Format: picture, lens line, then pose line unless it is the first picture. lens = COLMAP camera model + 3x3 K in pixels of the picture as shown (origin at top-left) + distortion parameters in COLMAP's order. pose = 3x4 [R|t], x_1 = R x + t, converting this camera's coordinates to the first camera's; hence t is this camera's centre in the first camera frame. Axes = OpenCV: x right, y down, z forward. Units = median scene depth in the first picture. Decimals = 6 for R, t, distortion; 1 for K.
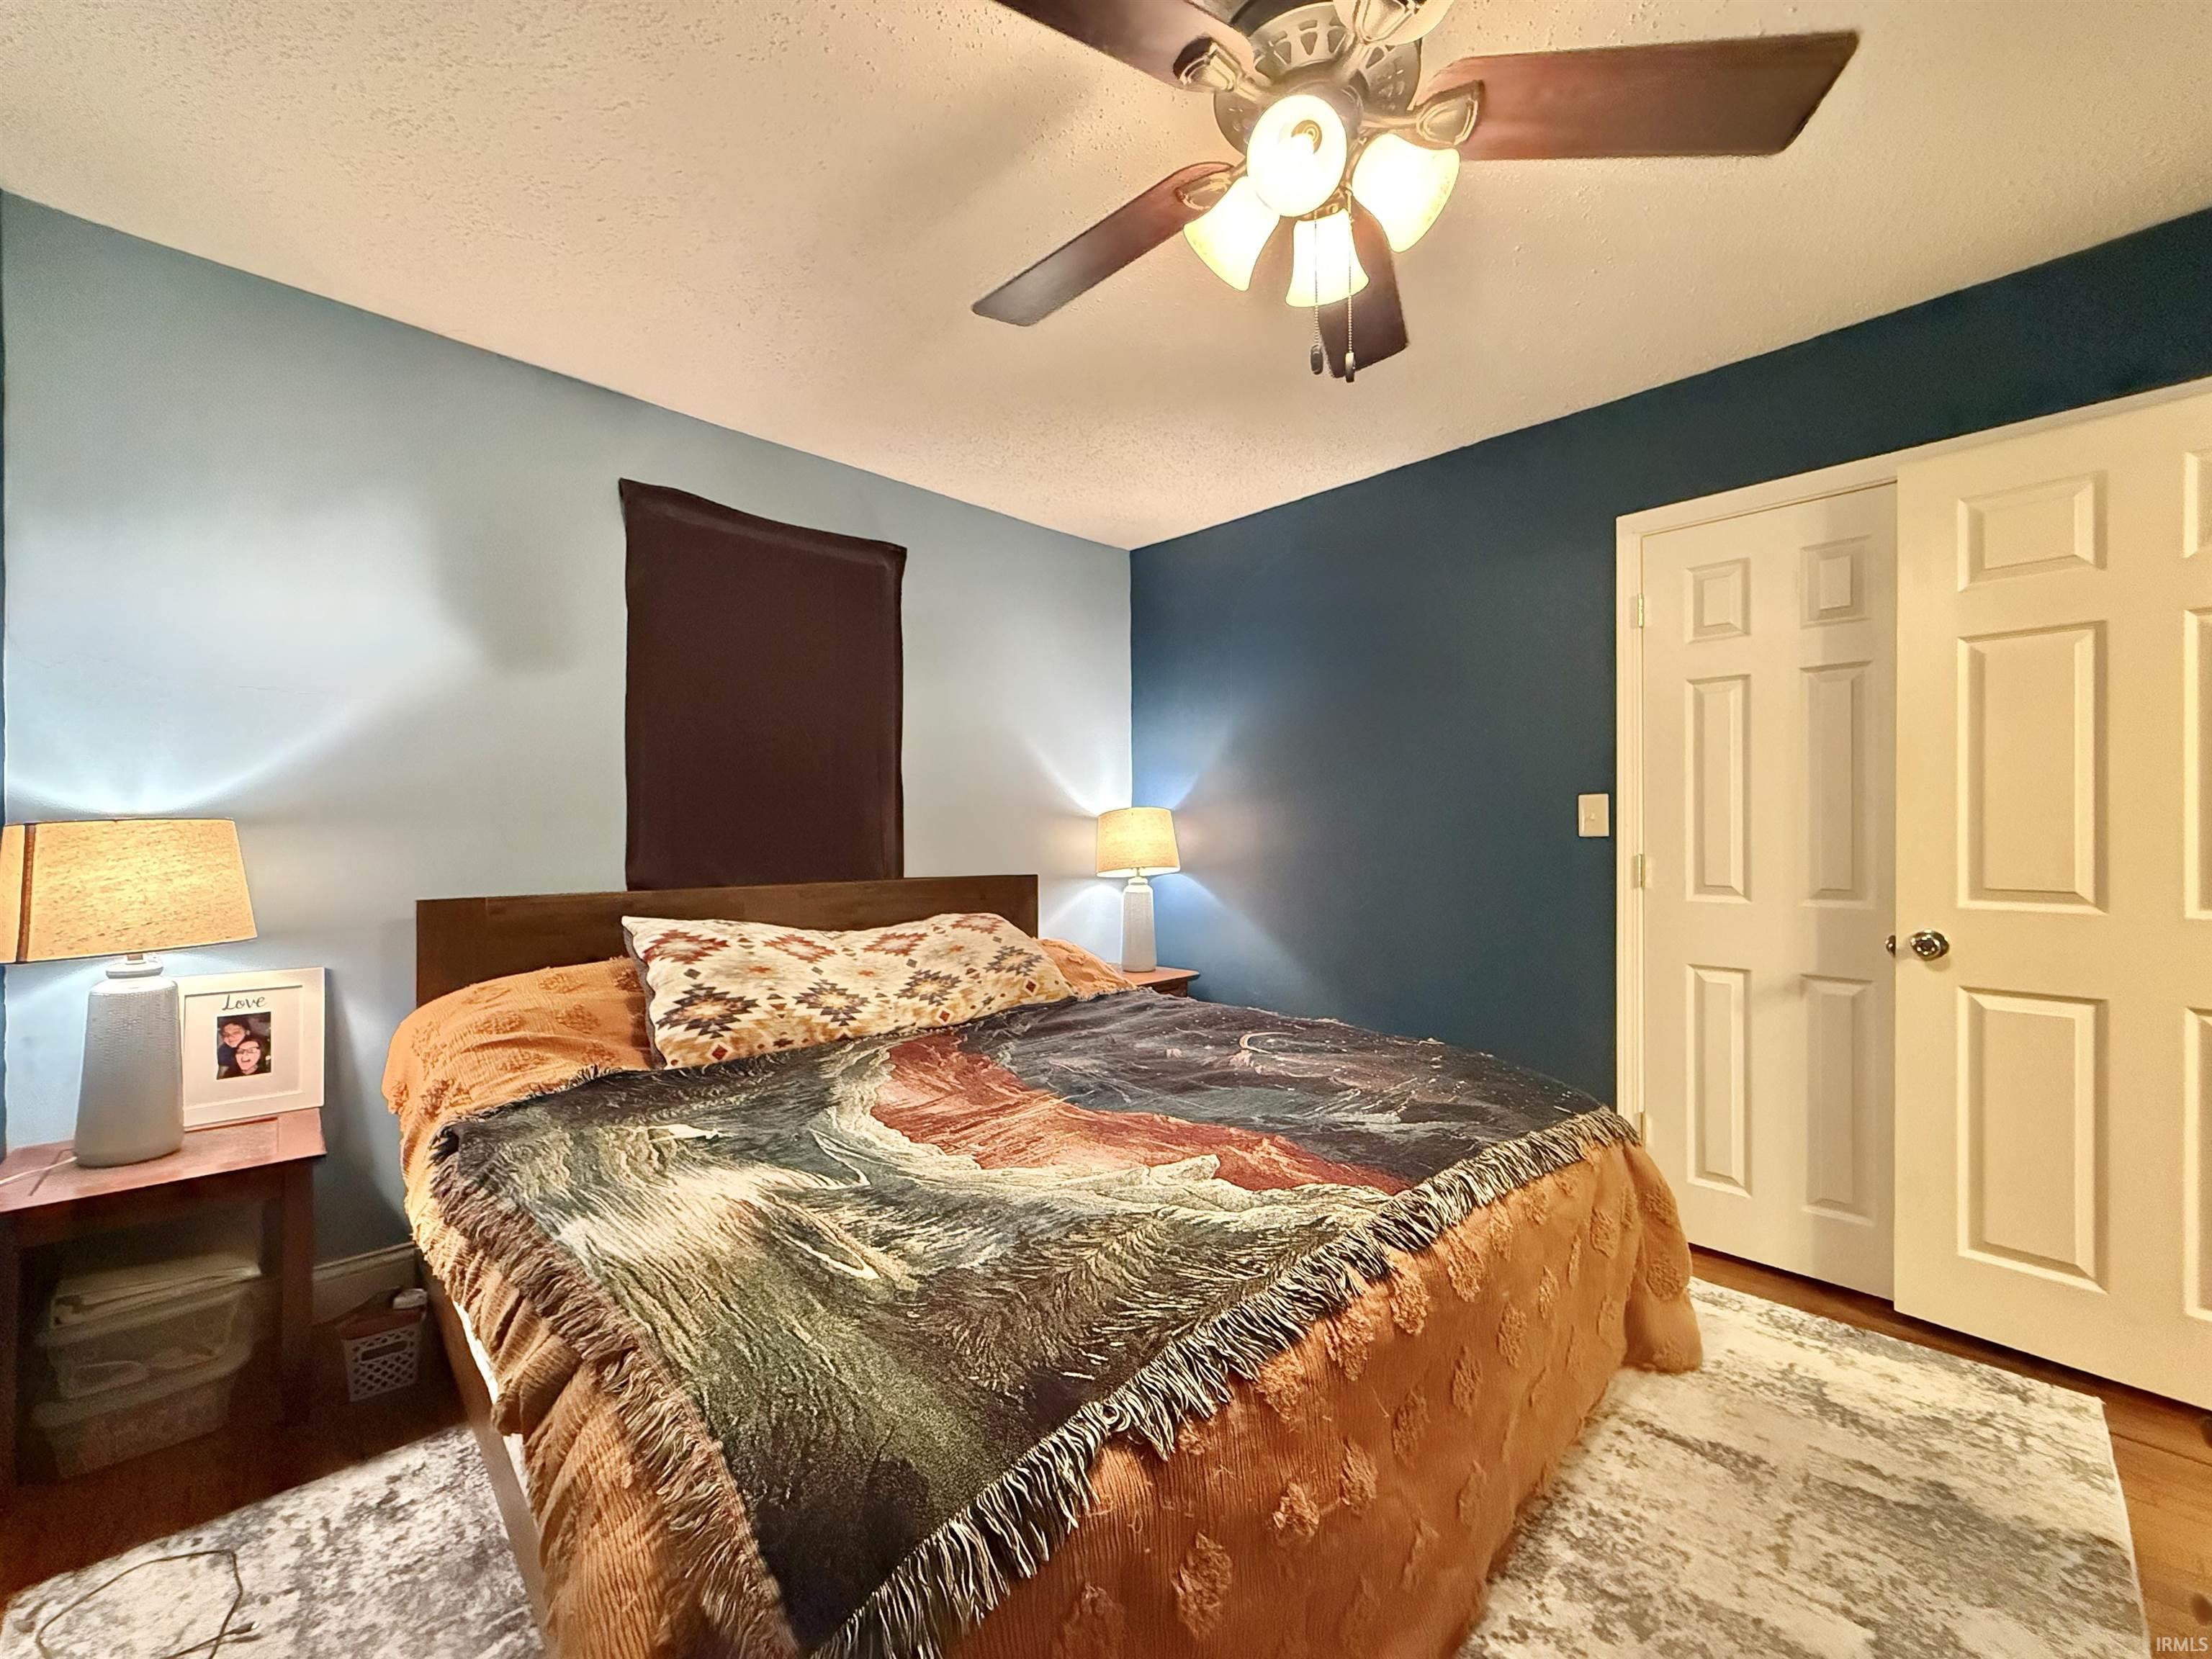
lens RADIAL K [[881.1, 0, 1096.5], [0, 881.1, 834.1], [0, 0, 1]] dist [-0.002248, 0.000148]
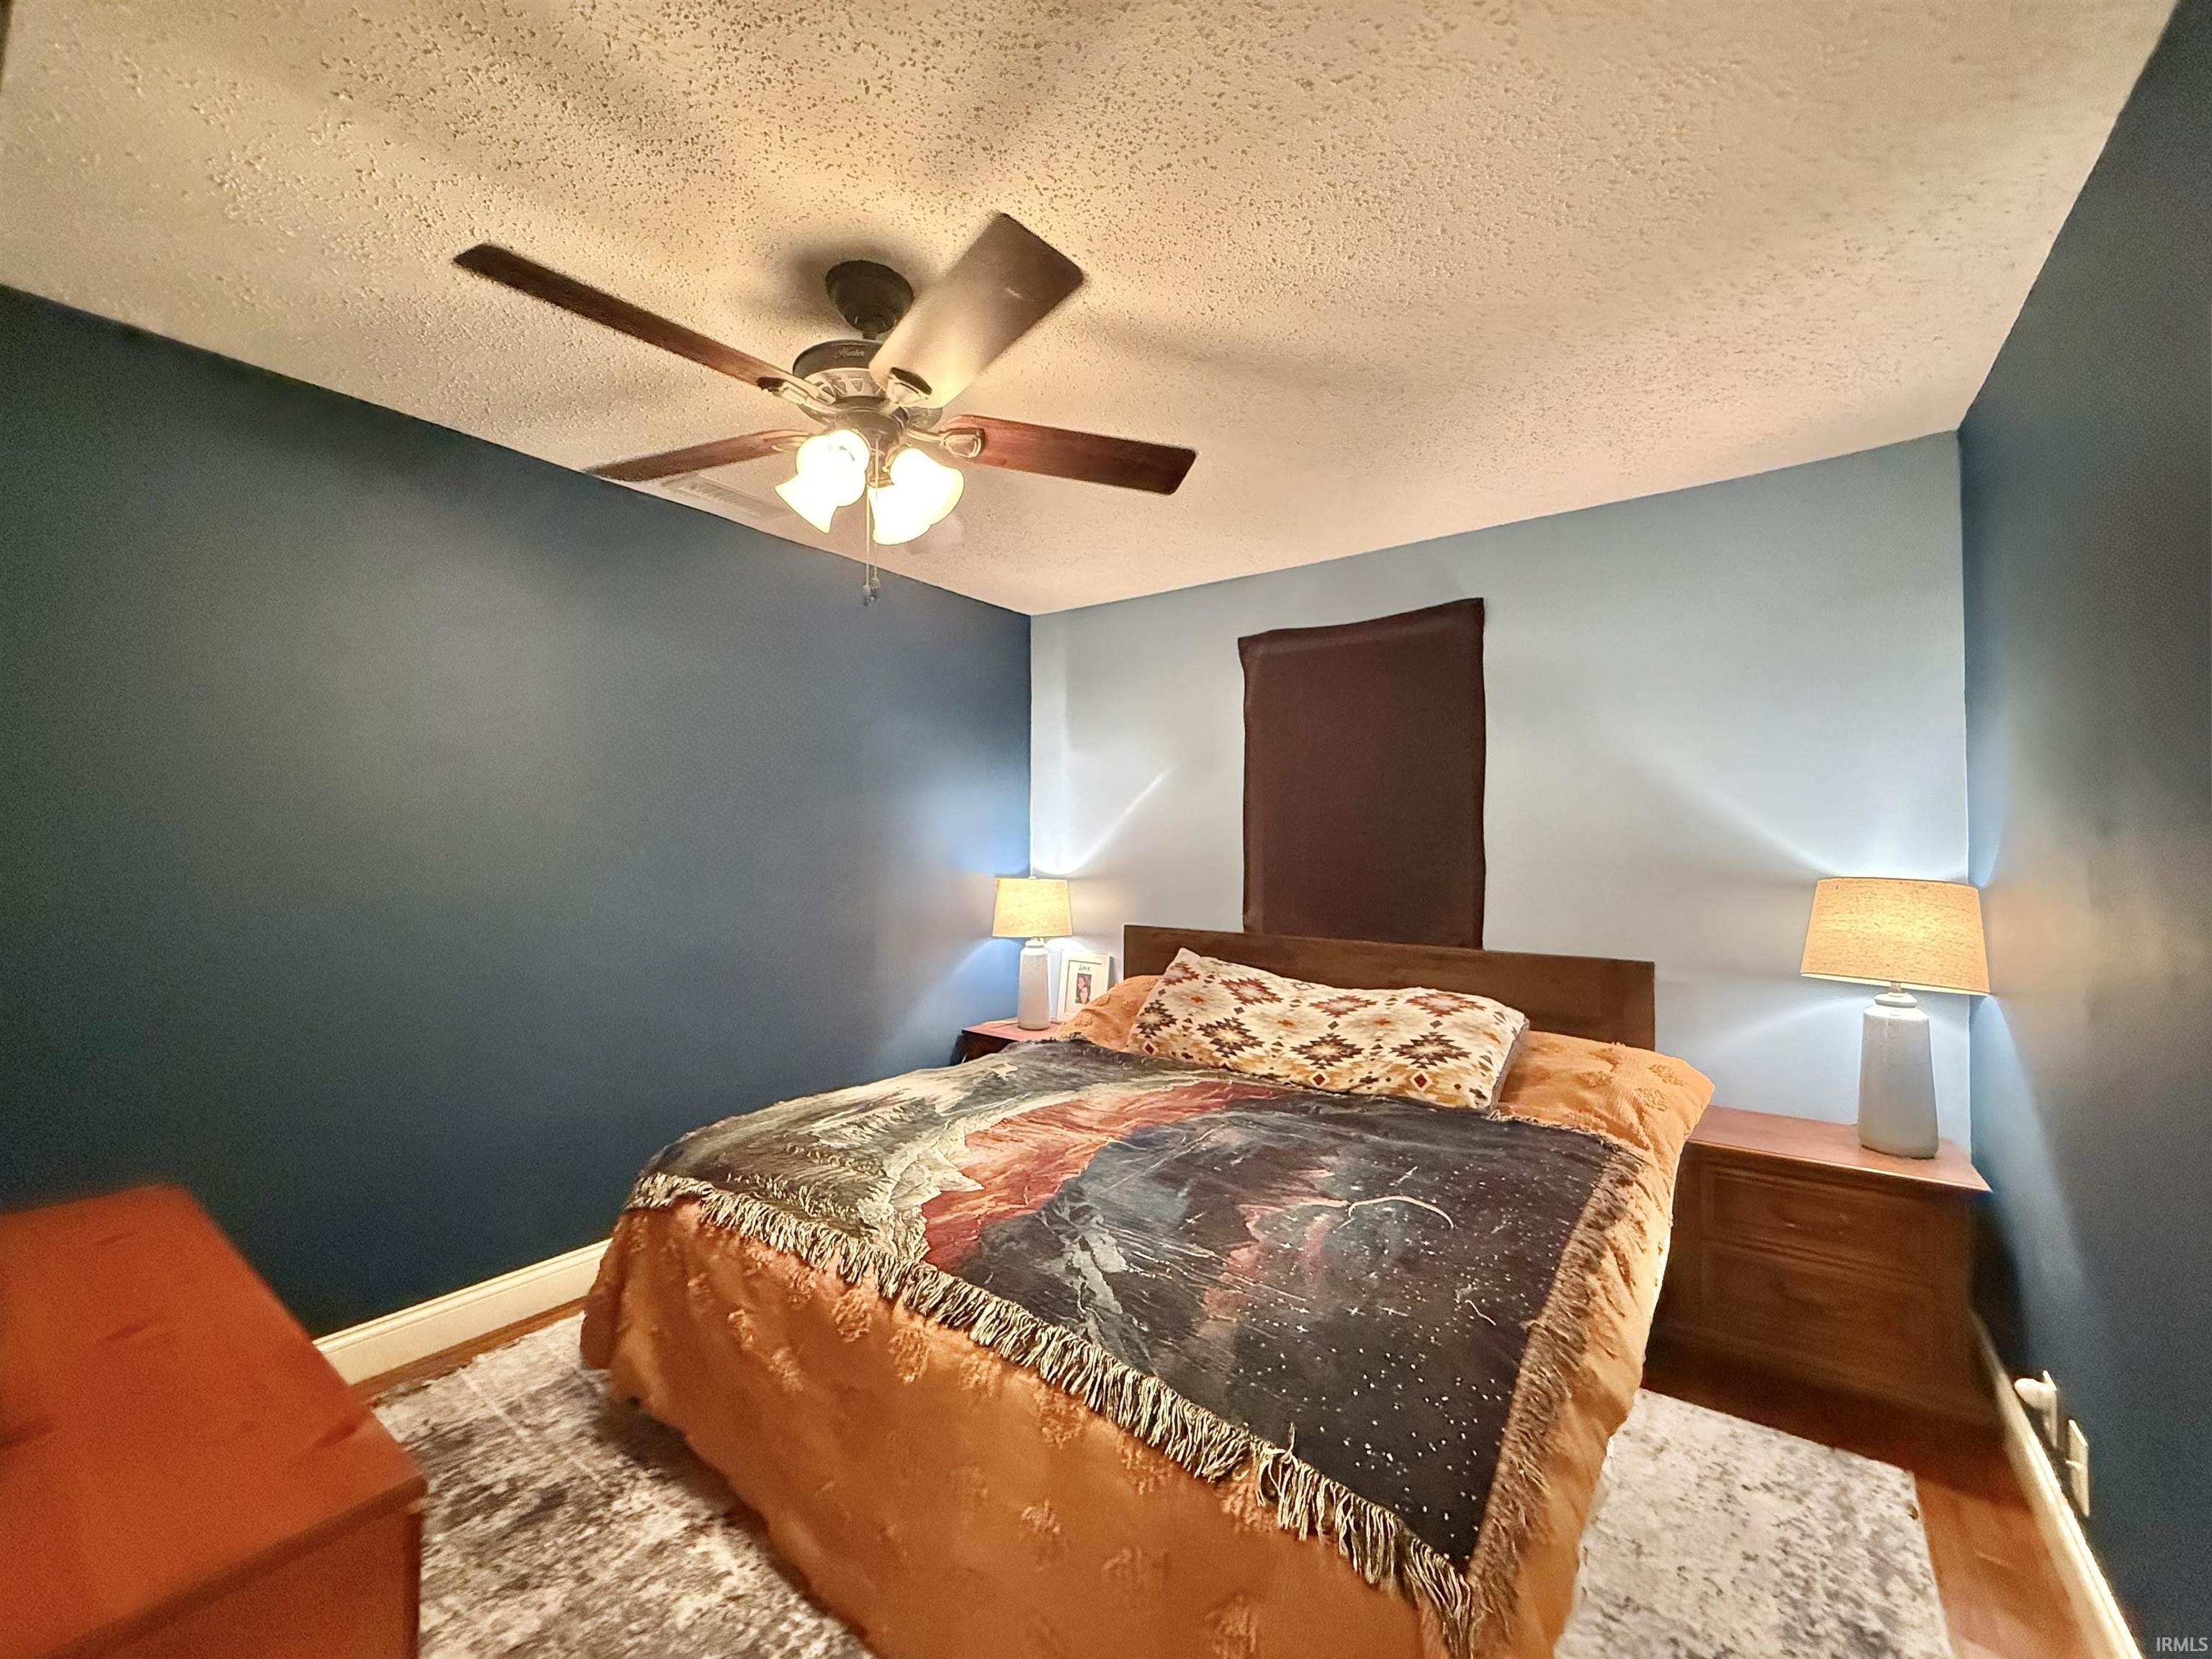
lens RADIAL K [[881.1, 0, 1098.4], [0, 881.1, 823.4], [0, 0, 1]] dist [-0.002248, 0.000148]
pose [[0.165951, -0.022272, -0.985883, 1.215273], [-0.007076, 0.999692, -0.023775, -0.106808], [0.986109, 0.010922, 0.165742, 0.823378]]
